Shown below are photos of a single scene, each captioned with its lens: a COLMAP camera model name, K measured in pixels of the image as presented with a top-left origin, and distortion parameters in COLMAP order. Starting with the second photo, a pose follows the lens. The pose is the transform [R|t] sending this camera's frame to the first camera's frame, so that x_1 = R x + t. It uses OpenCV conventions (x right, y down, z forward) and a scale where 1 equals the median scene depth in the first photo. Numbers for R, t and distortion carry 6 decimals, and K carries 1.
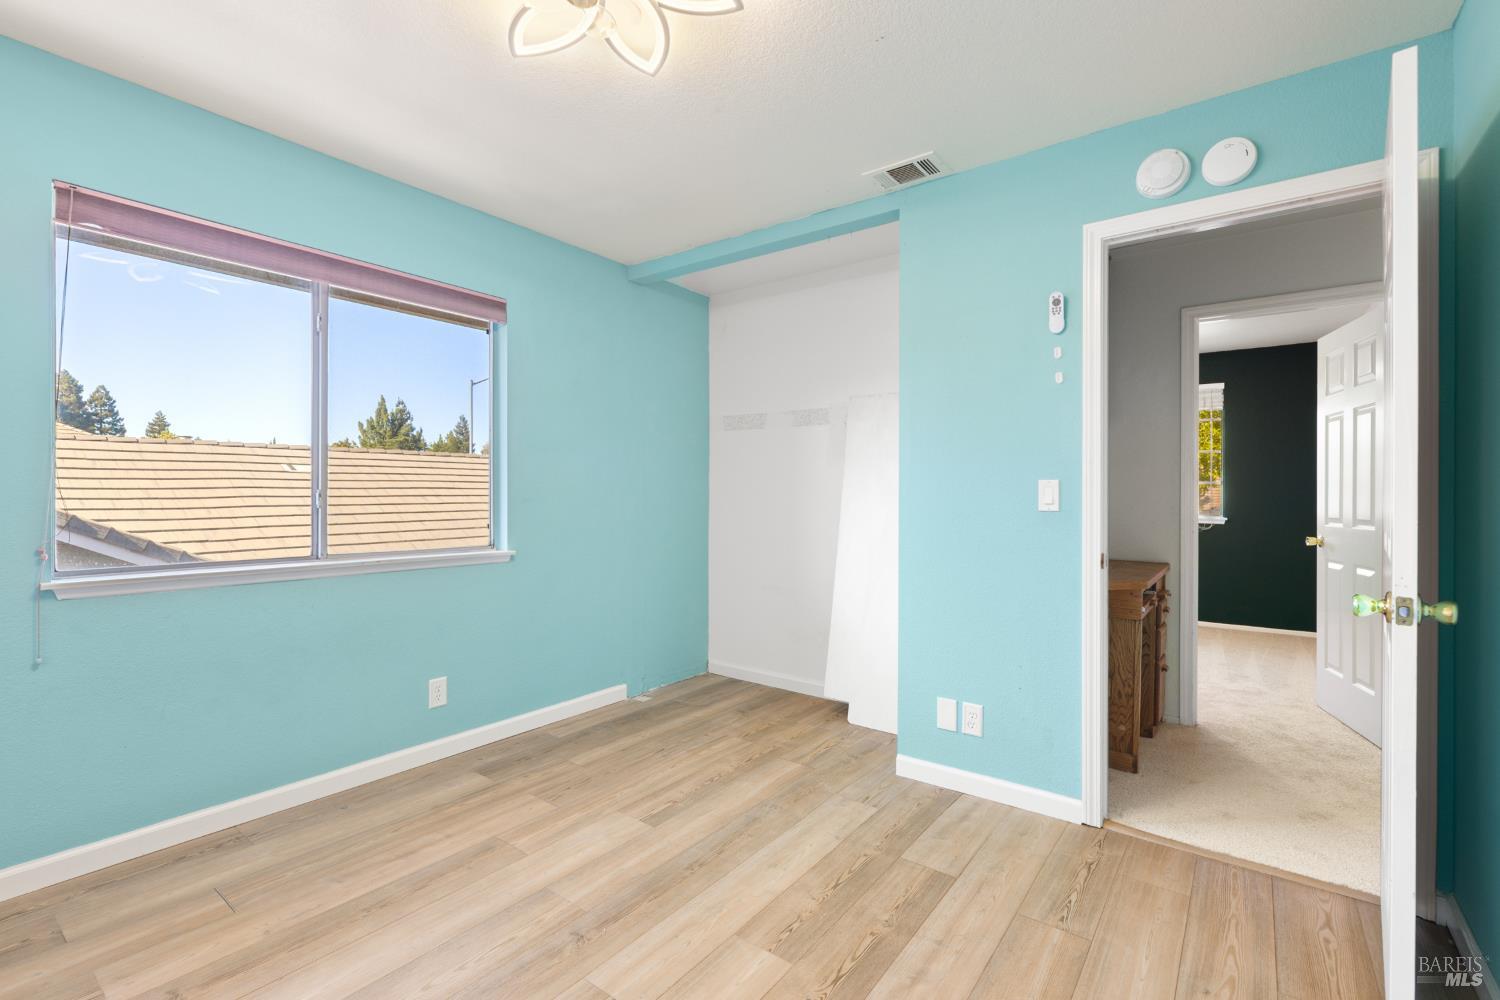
lens RADIAL K [[666.6, 0, 745.8], [0, 666.6, 496.5], [0, 0, 1]] dist [0.000131, -0.000122]
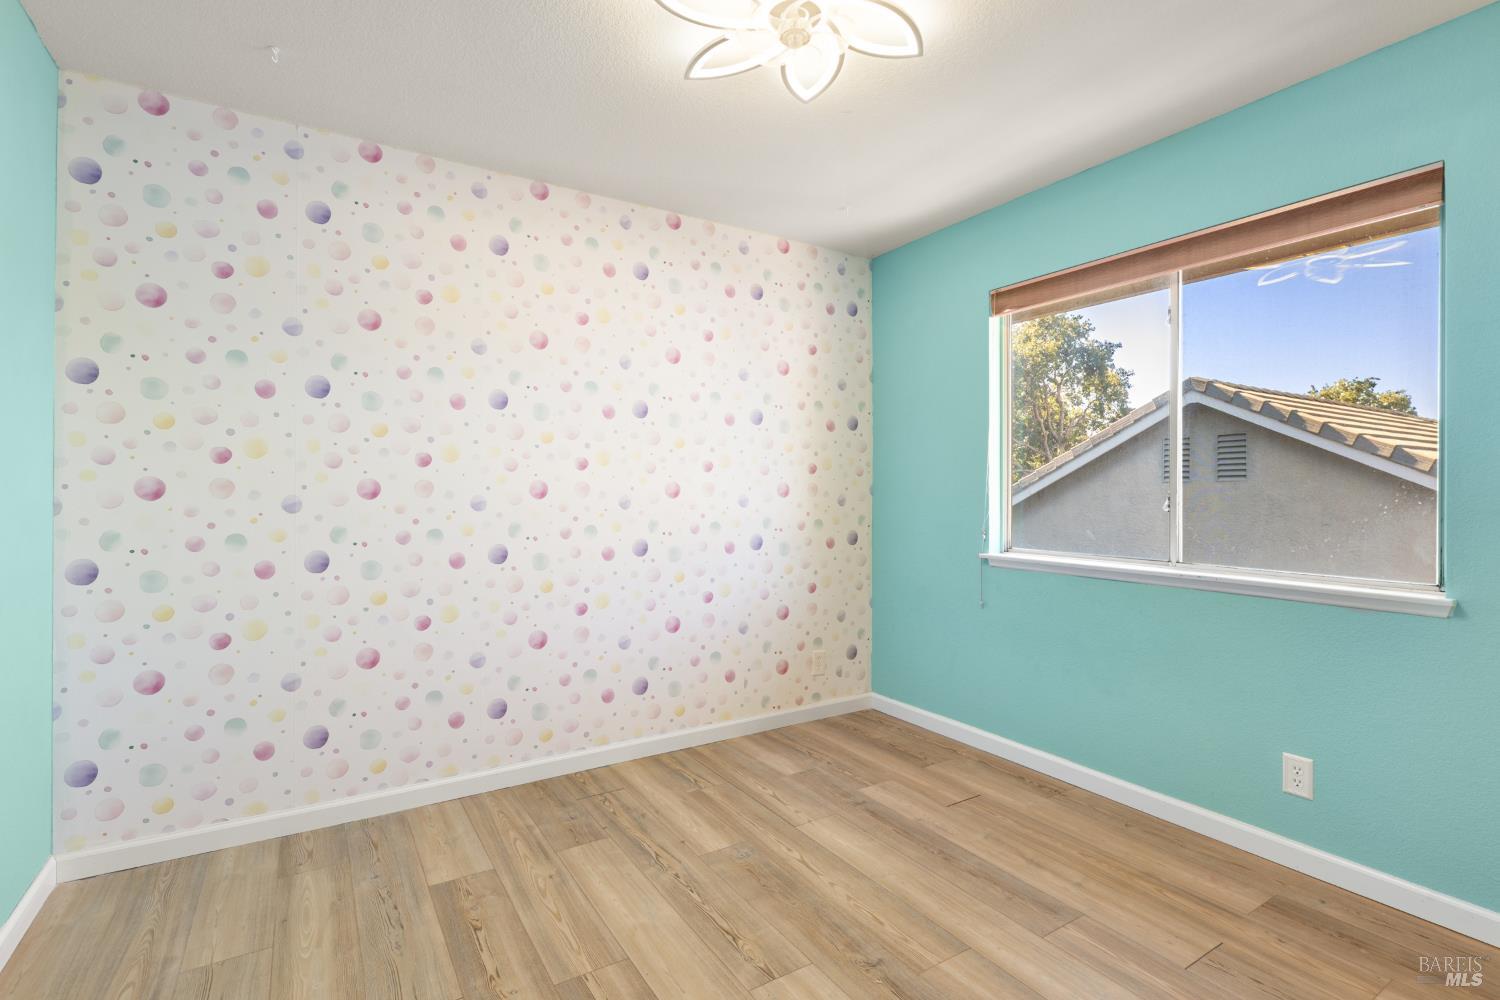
lens RADIAL K [[704.0, 0, 750.0], [0, 704.0, 500.0], [0, 0, 1]] dist [-0.001818, -0.000559]
pose [[-0.347632, 0.005969, -0.937612, 0.589065], [-0.008928, 0.999913, 0.009676, -0.006177], [0.937589, 0.011735, -0.347548, 0.928668]]
